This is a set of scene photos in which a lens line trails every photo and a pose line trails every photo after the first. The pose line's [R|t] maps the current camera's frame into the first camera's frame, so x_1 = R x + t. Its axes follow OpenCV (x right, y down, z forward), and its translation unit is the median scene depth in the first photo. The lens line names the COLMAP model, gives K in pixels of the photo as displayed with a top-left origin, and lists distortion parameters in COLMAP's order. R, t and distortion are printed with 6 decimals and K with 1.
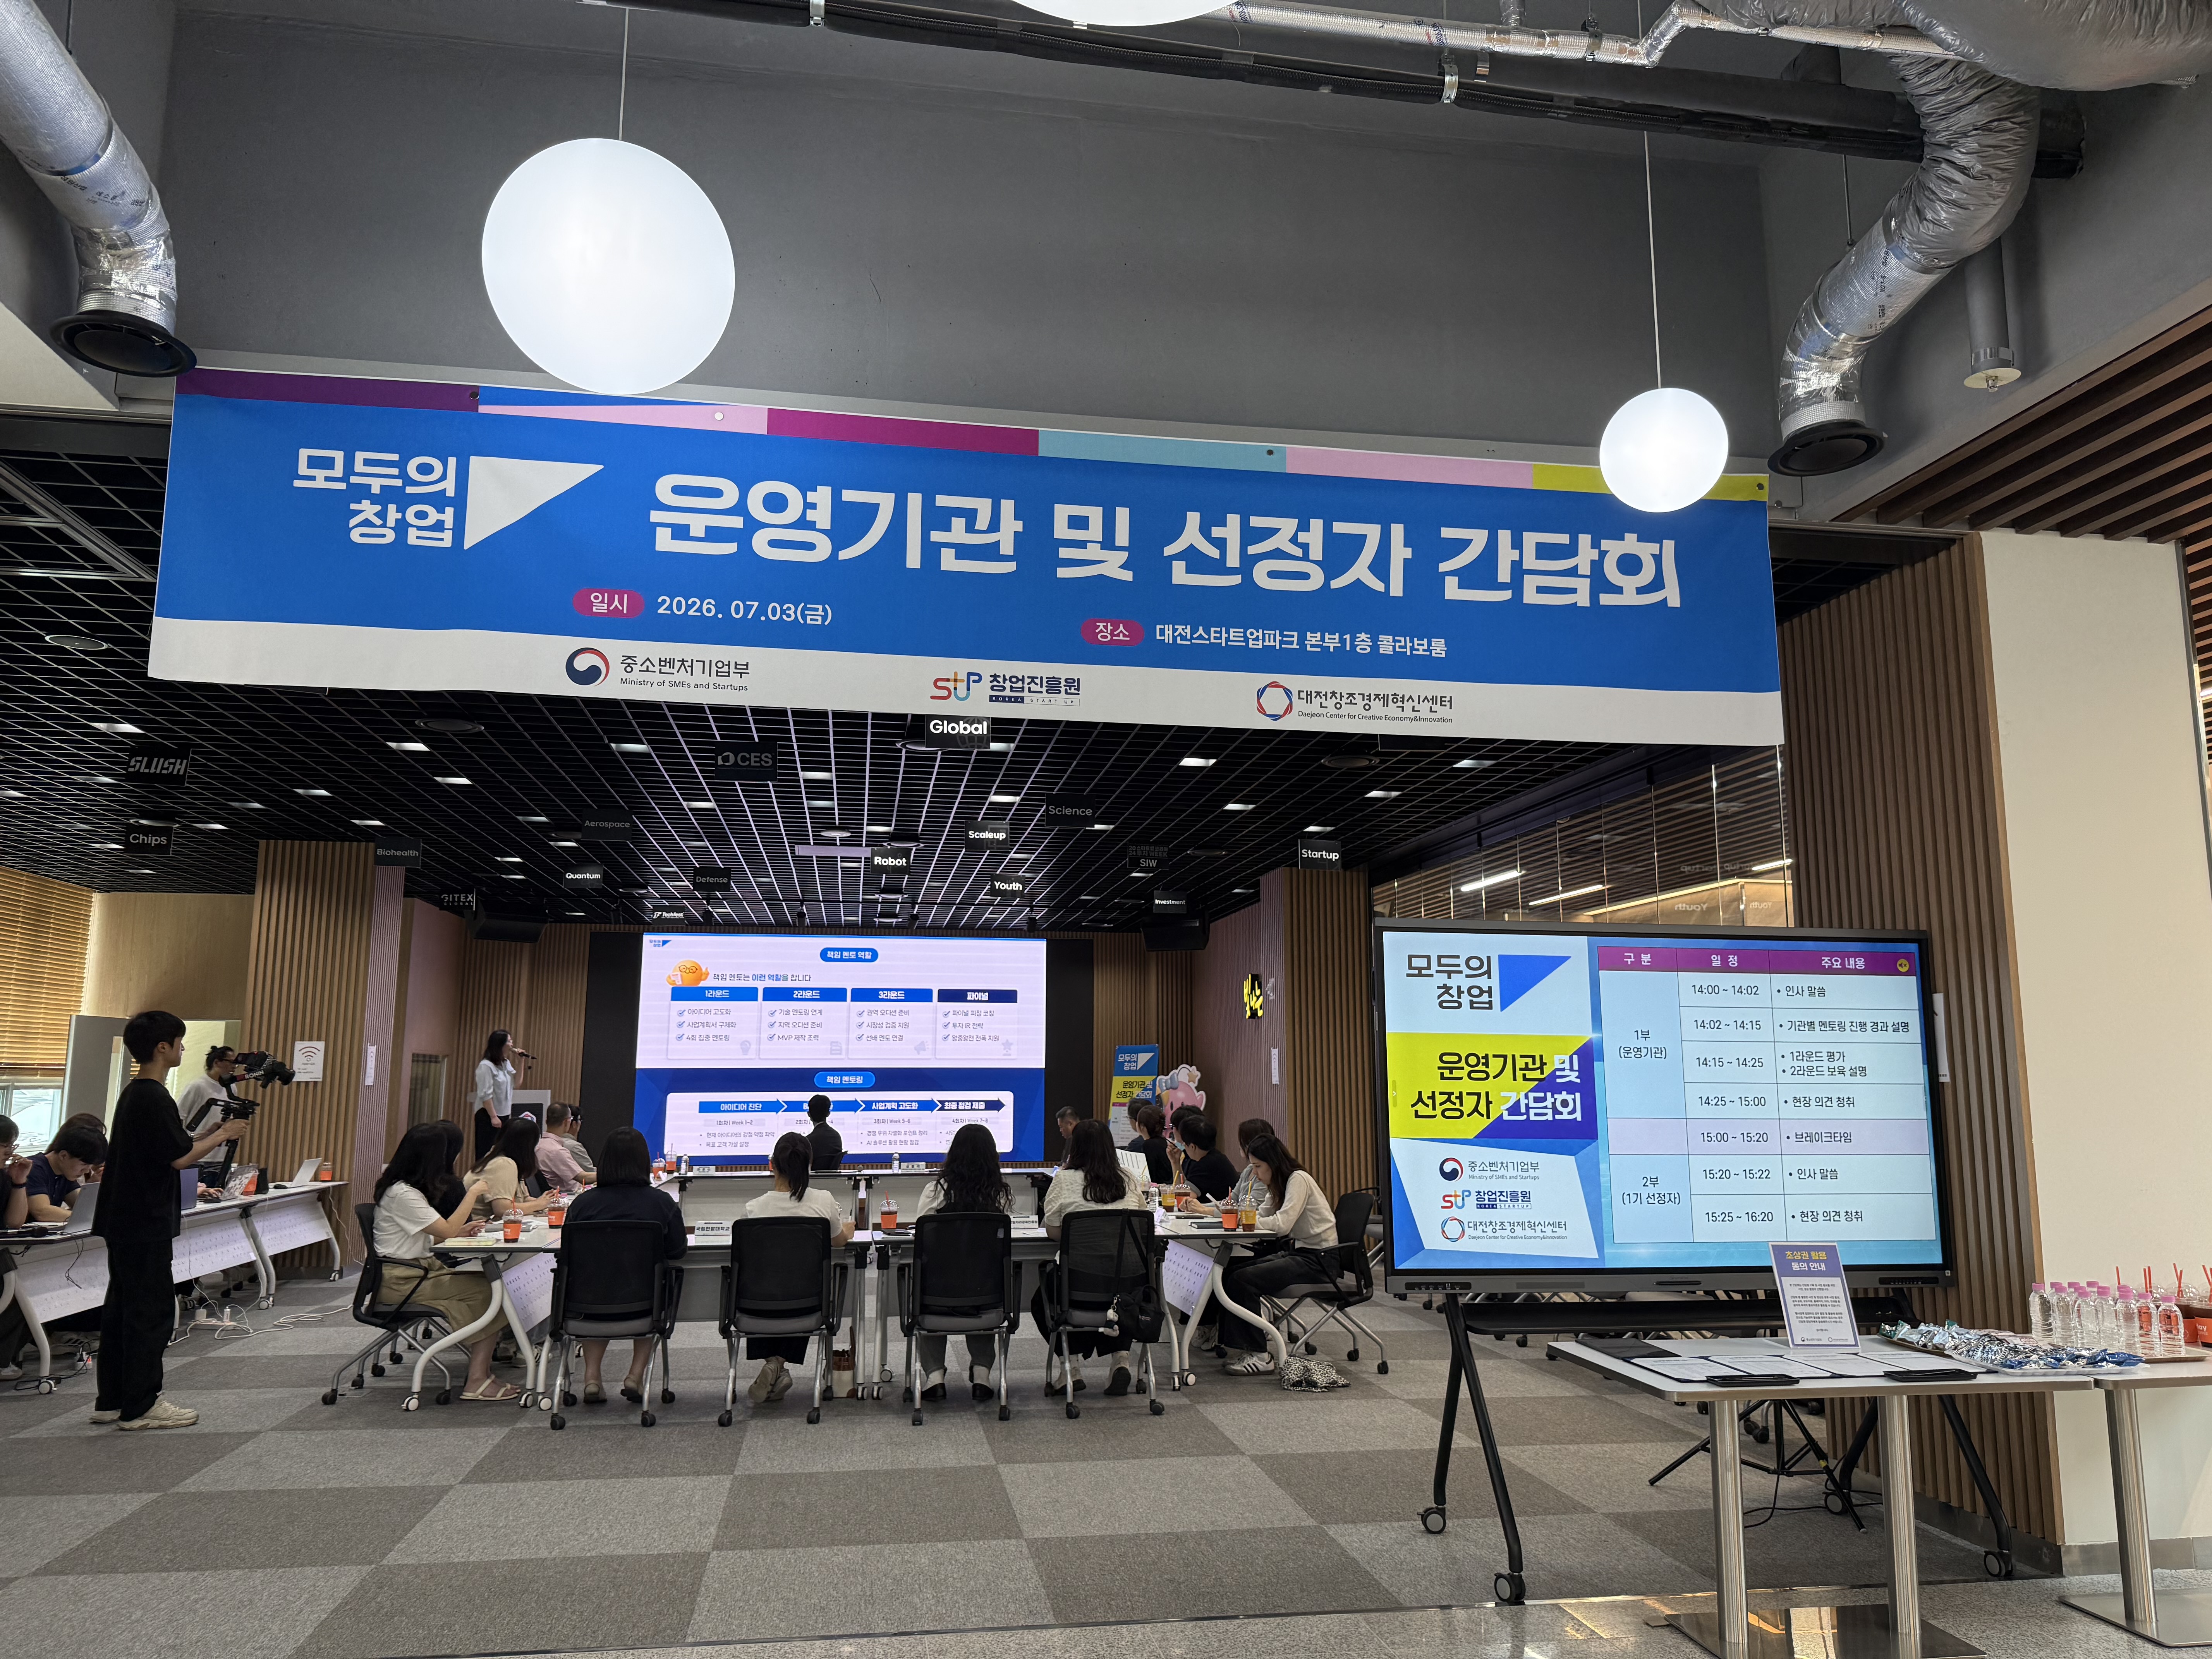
lens RADIAL K [[1546.9, 0, 1106.0], [0, 1546.9, 829.5], [0, 0, 1]] dist [0.077886, -0.113988]
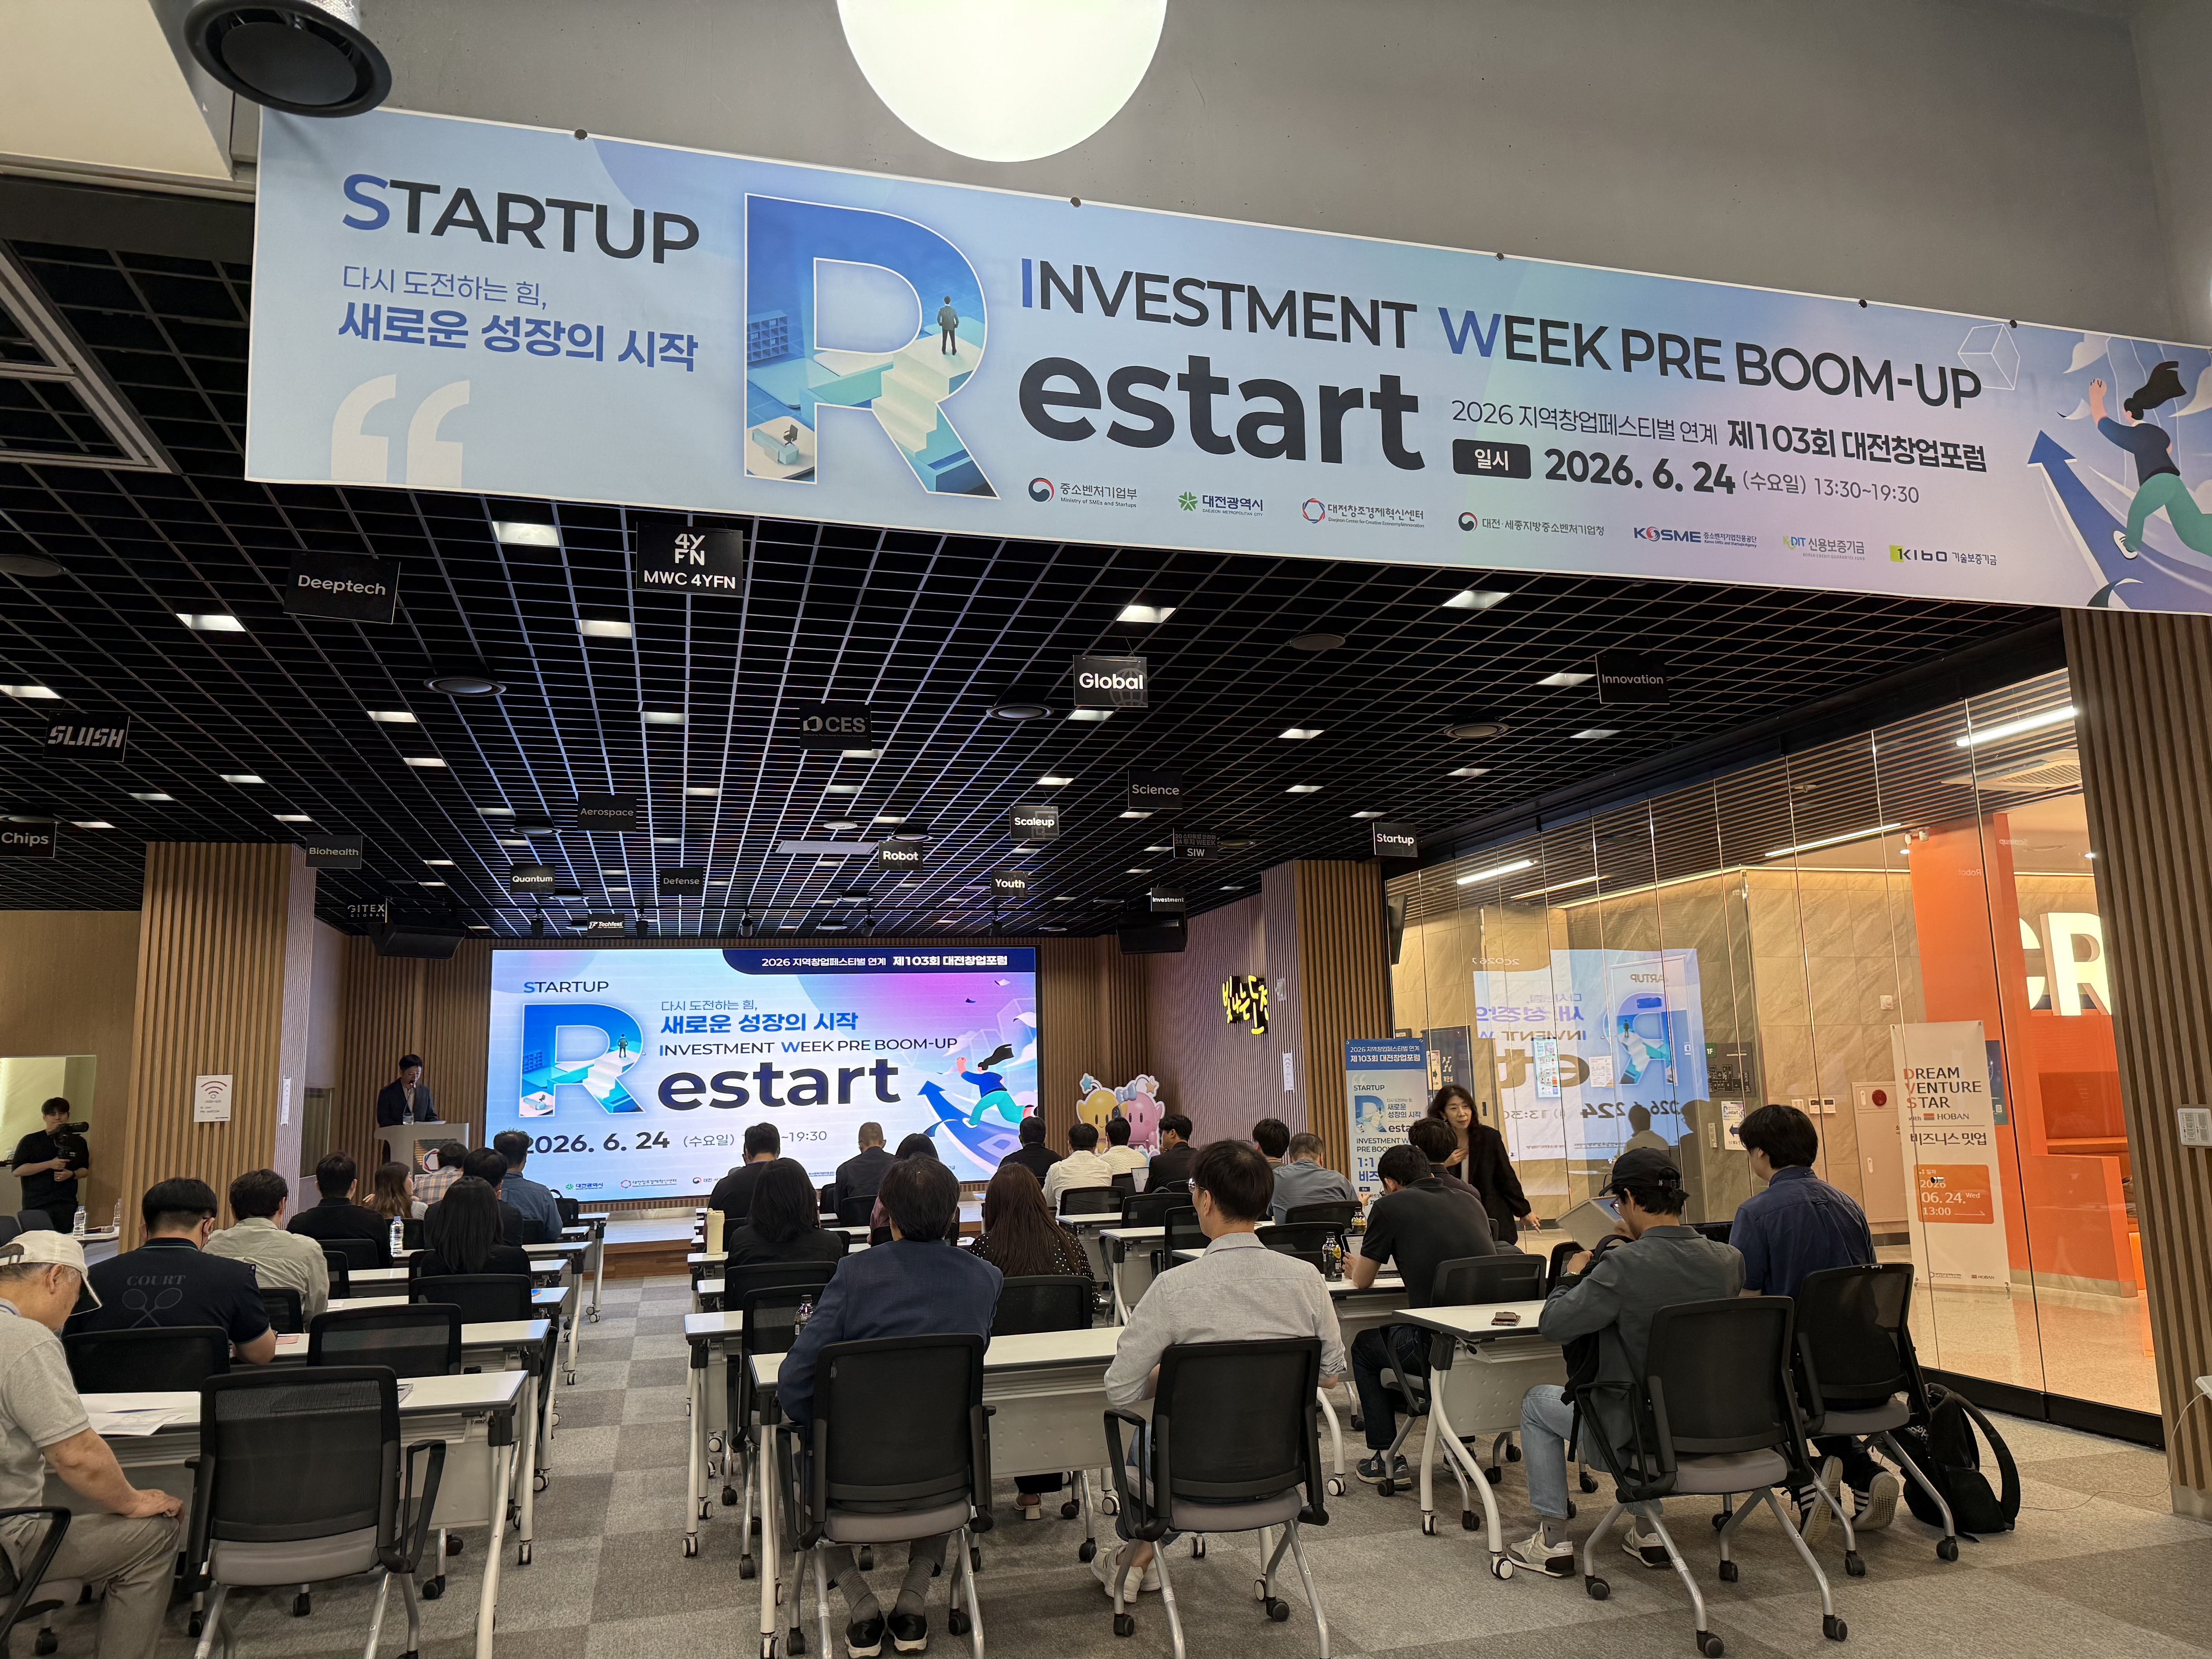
lens RADIAL K [[1538.9, 0, 1104.2], [0, 1538.9, 849.0], [0, 0, 1]] dist [0.094737, -0.115763]
pose [[0.993492, -0.013026, 0.113153, -0.122888], [0.012727, 0.999913, 0.003364, 0.015009], [-0.113187, -0.001902, 0.993572, 0.094205]]
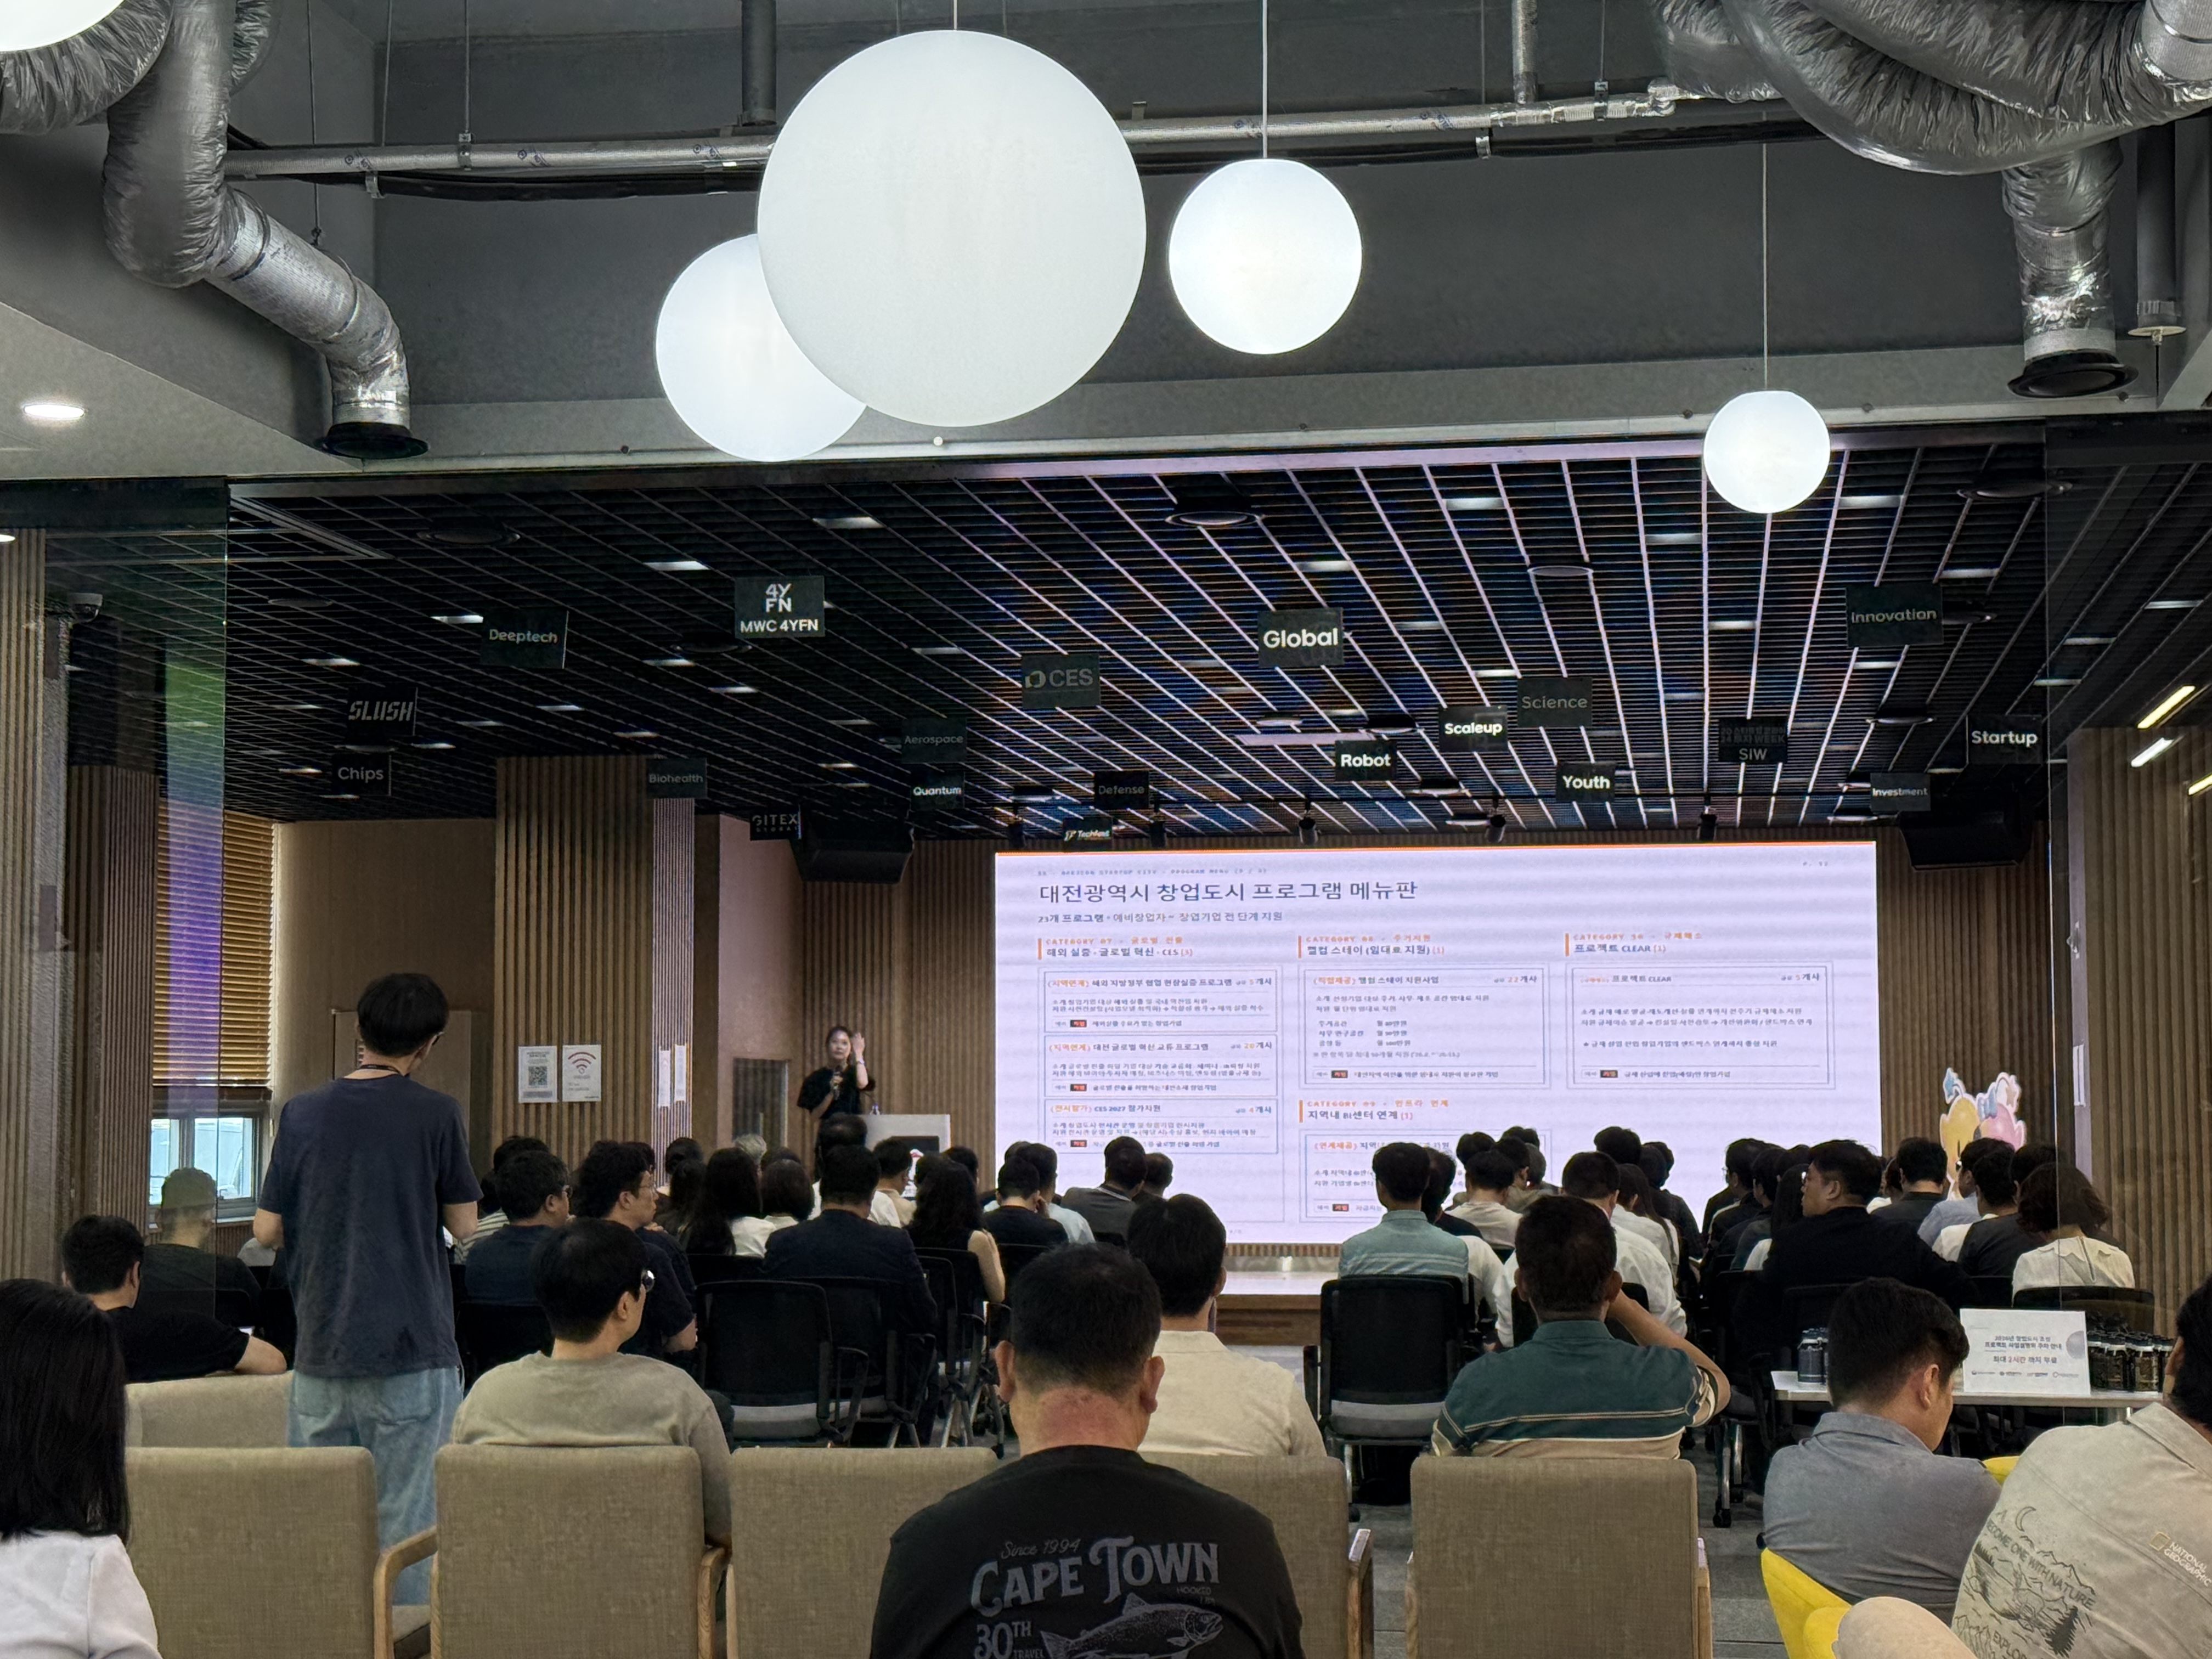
lens RADIAL K [[3630.7, 0, 1067.0], [0, 3630.7, 828.2], [0, 0, 1]] dist [0.486186, -3.851009]
pose [[0.942999, -0.029893, -0.331449, 0.243101], [0.057487, 0.995618, 0.073761, -0.069884], [0.327791, -0.088610, 0.940585, -0.461972]]
